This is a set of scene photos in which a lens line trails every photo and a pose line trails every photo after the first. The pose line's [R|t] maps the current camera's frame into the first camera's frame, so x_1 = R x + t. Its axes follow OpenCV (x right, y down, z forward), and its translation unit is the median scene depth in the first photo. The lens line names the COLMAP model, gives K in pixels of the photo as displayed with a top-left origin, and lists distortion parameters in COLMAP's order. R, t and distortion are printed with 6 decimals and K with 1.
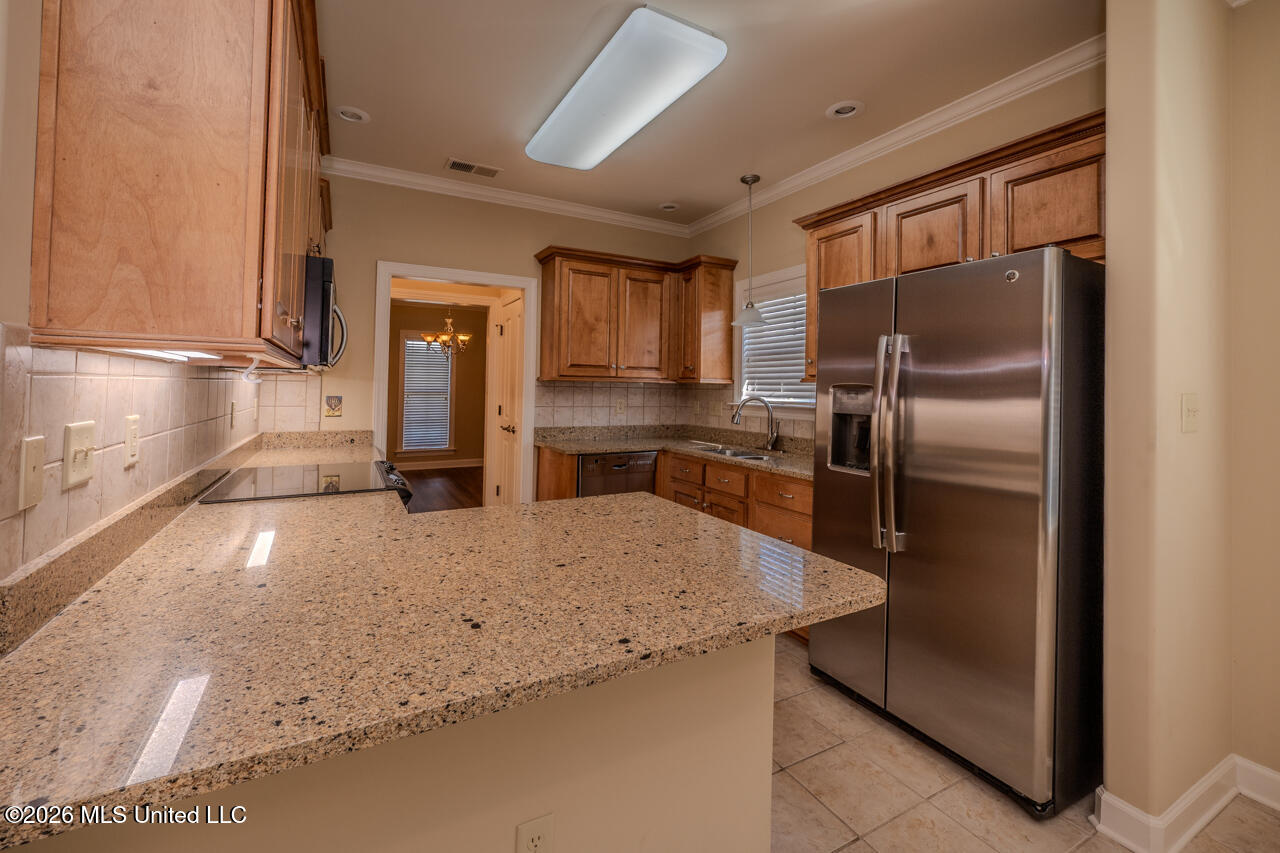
lens RADIAL K [[504.6, 0, 641.3], [0, 504.6, 387.1], [0, 0, 1]] dist [0.002180, 0.000171]
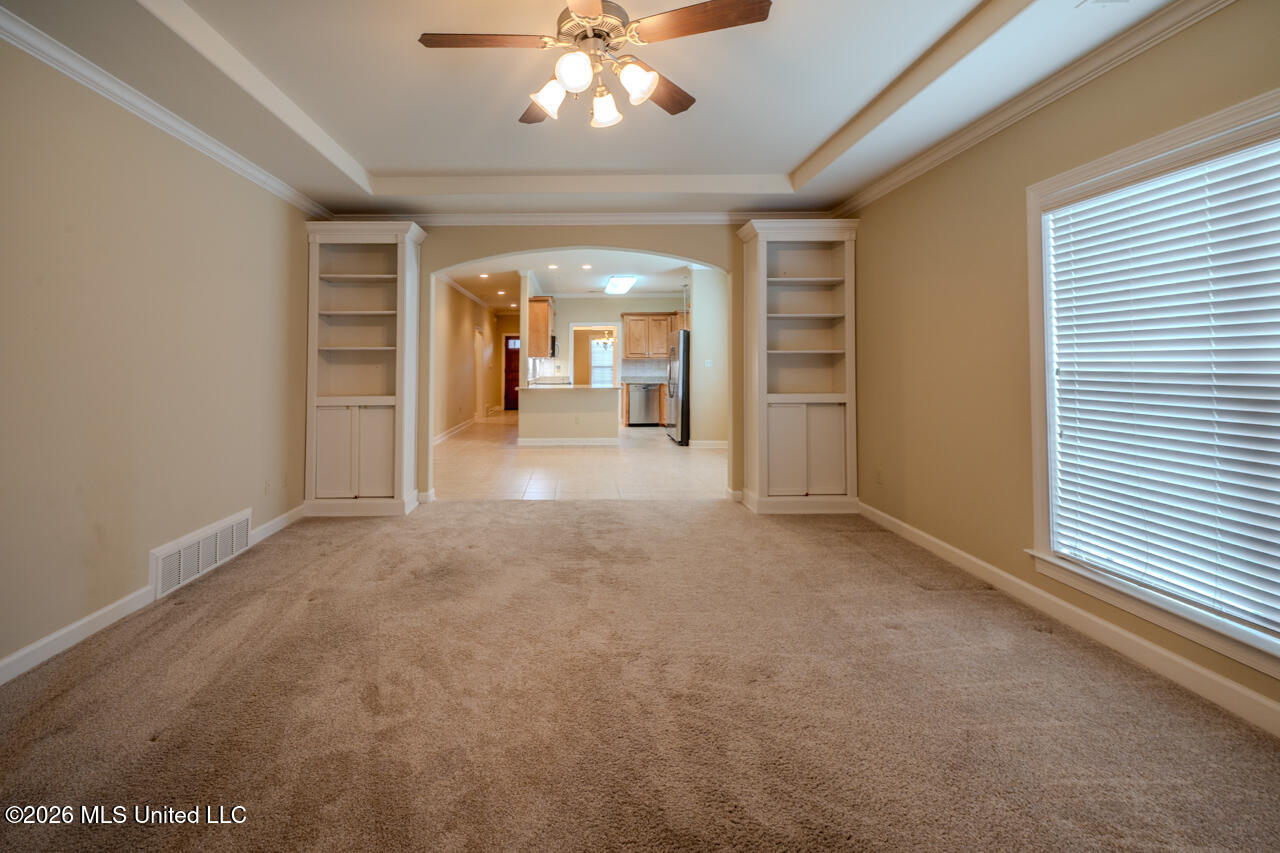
lens RADIAL K [[529.8, 0, 567.1], [0, 529.8, 350.0], [0, 0, 1]] dist [0.000349, -0.000138]
pose [[0.855180, -0.035293, -0.517128, 1.093268], [0.019069, 0.999146, -0.036655, 0.036429], [0.517980, 0.021485, 0.855123, -1.713220]]
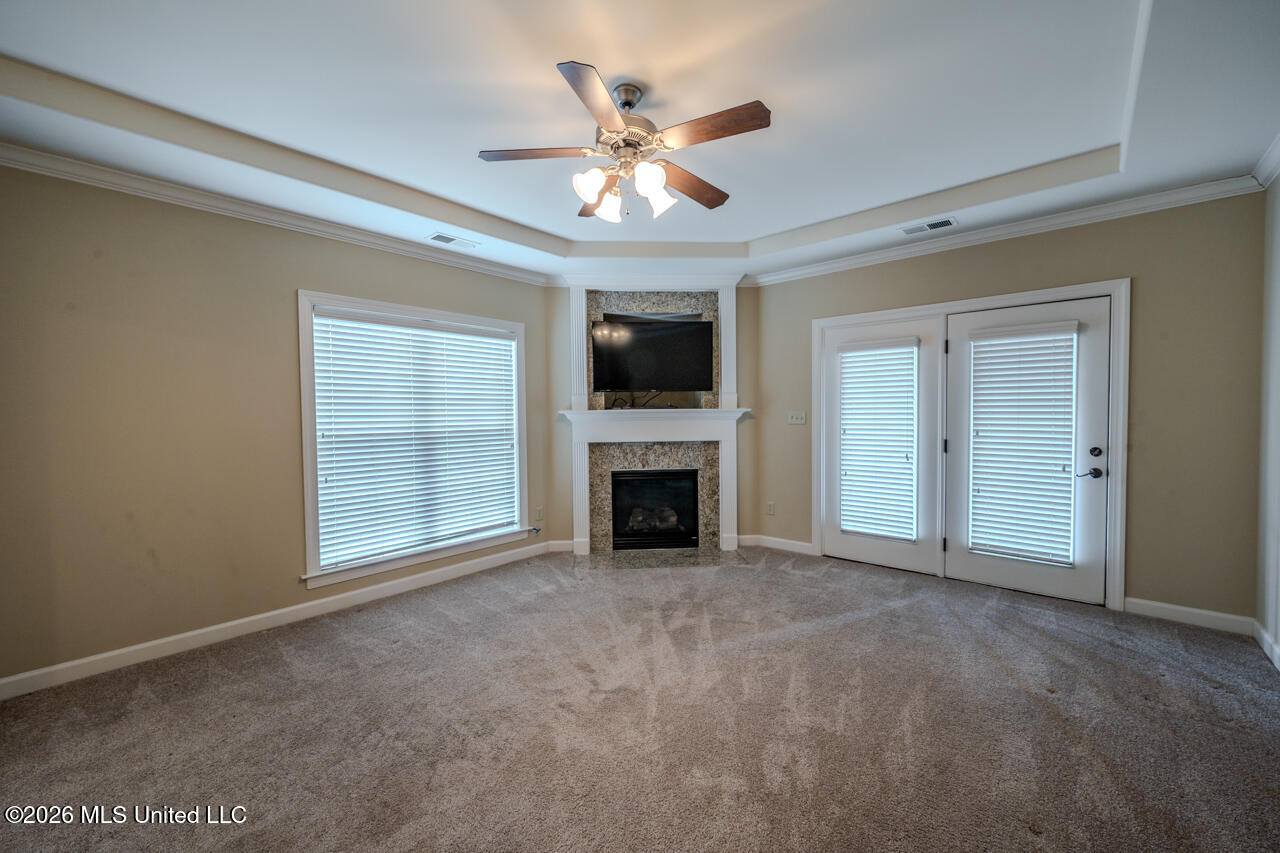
lens RADIAL K [[504.6, 0, 639.8], [0, 504.6, 426.1], [0, 0, 1]] dist [0.002180, 0.000171]
pose [[-0.316838, -0.037303, 0.947746, 0.215303], [0.007677, 0.999093, 0.041891, -0.000212], [-0.948449, 0.020548, -0.316264, -1.025642]]
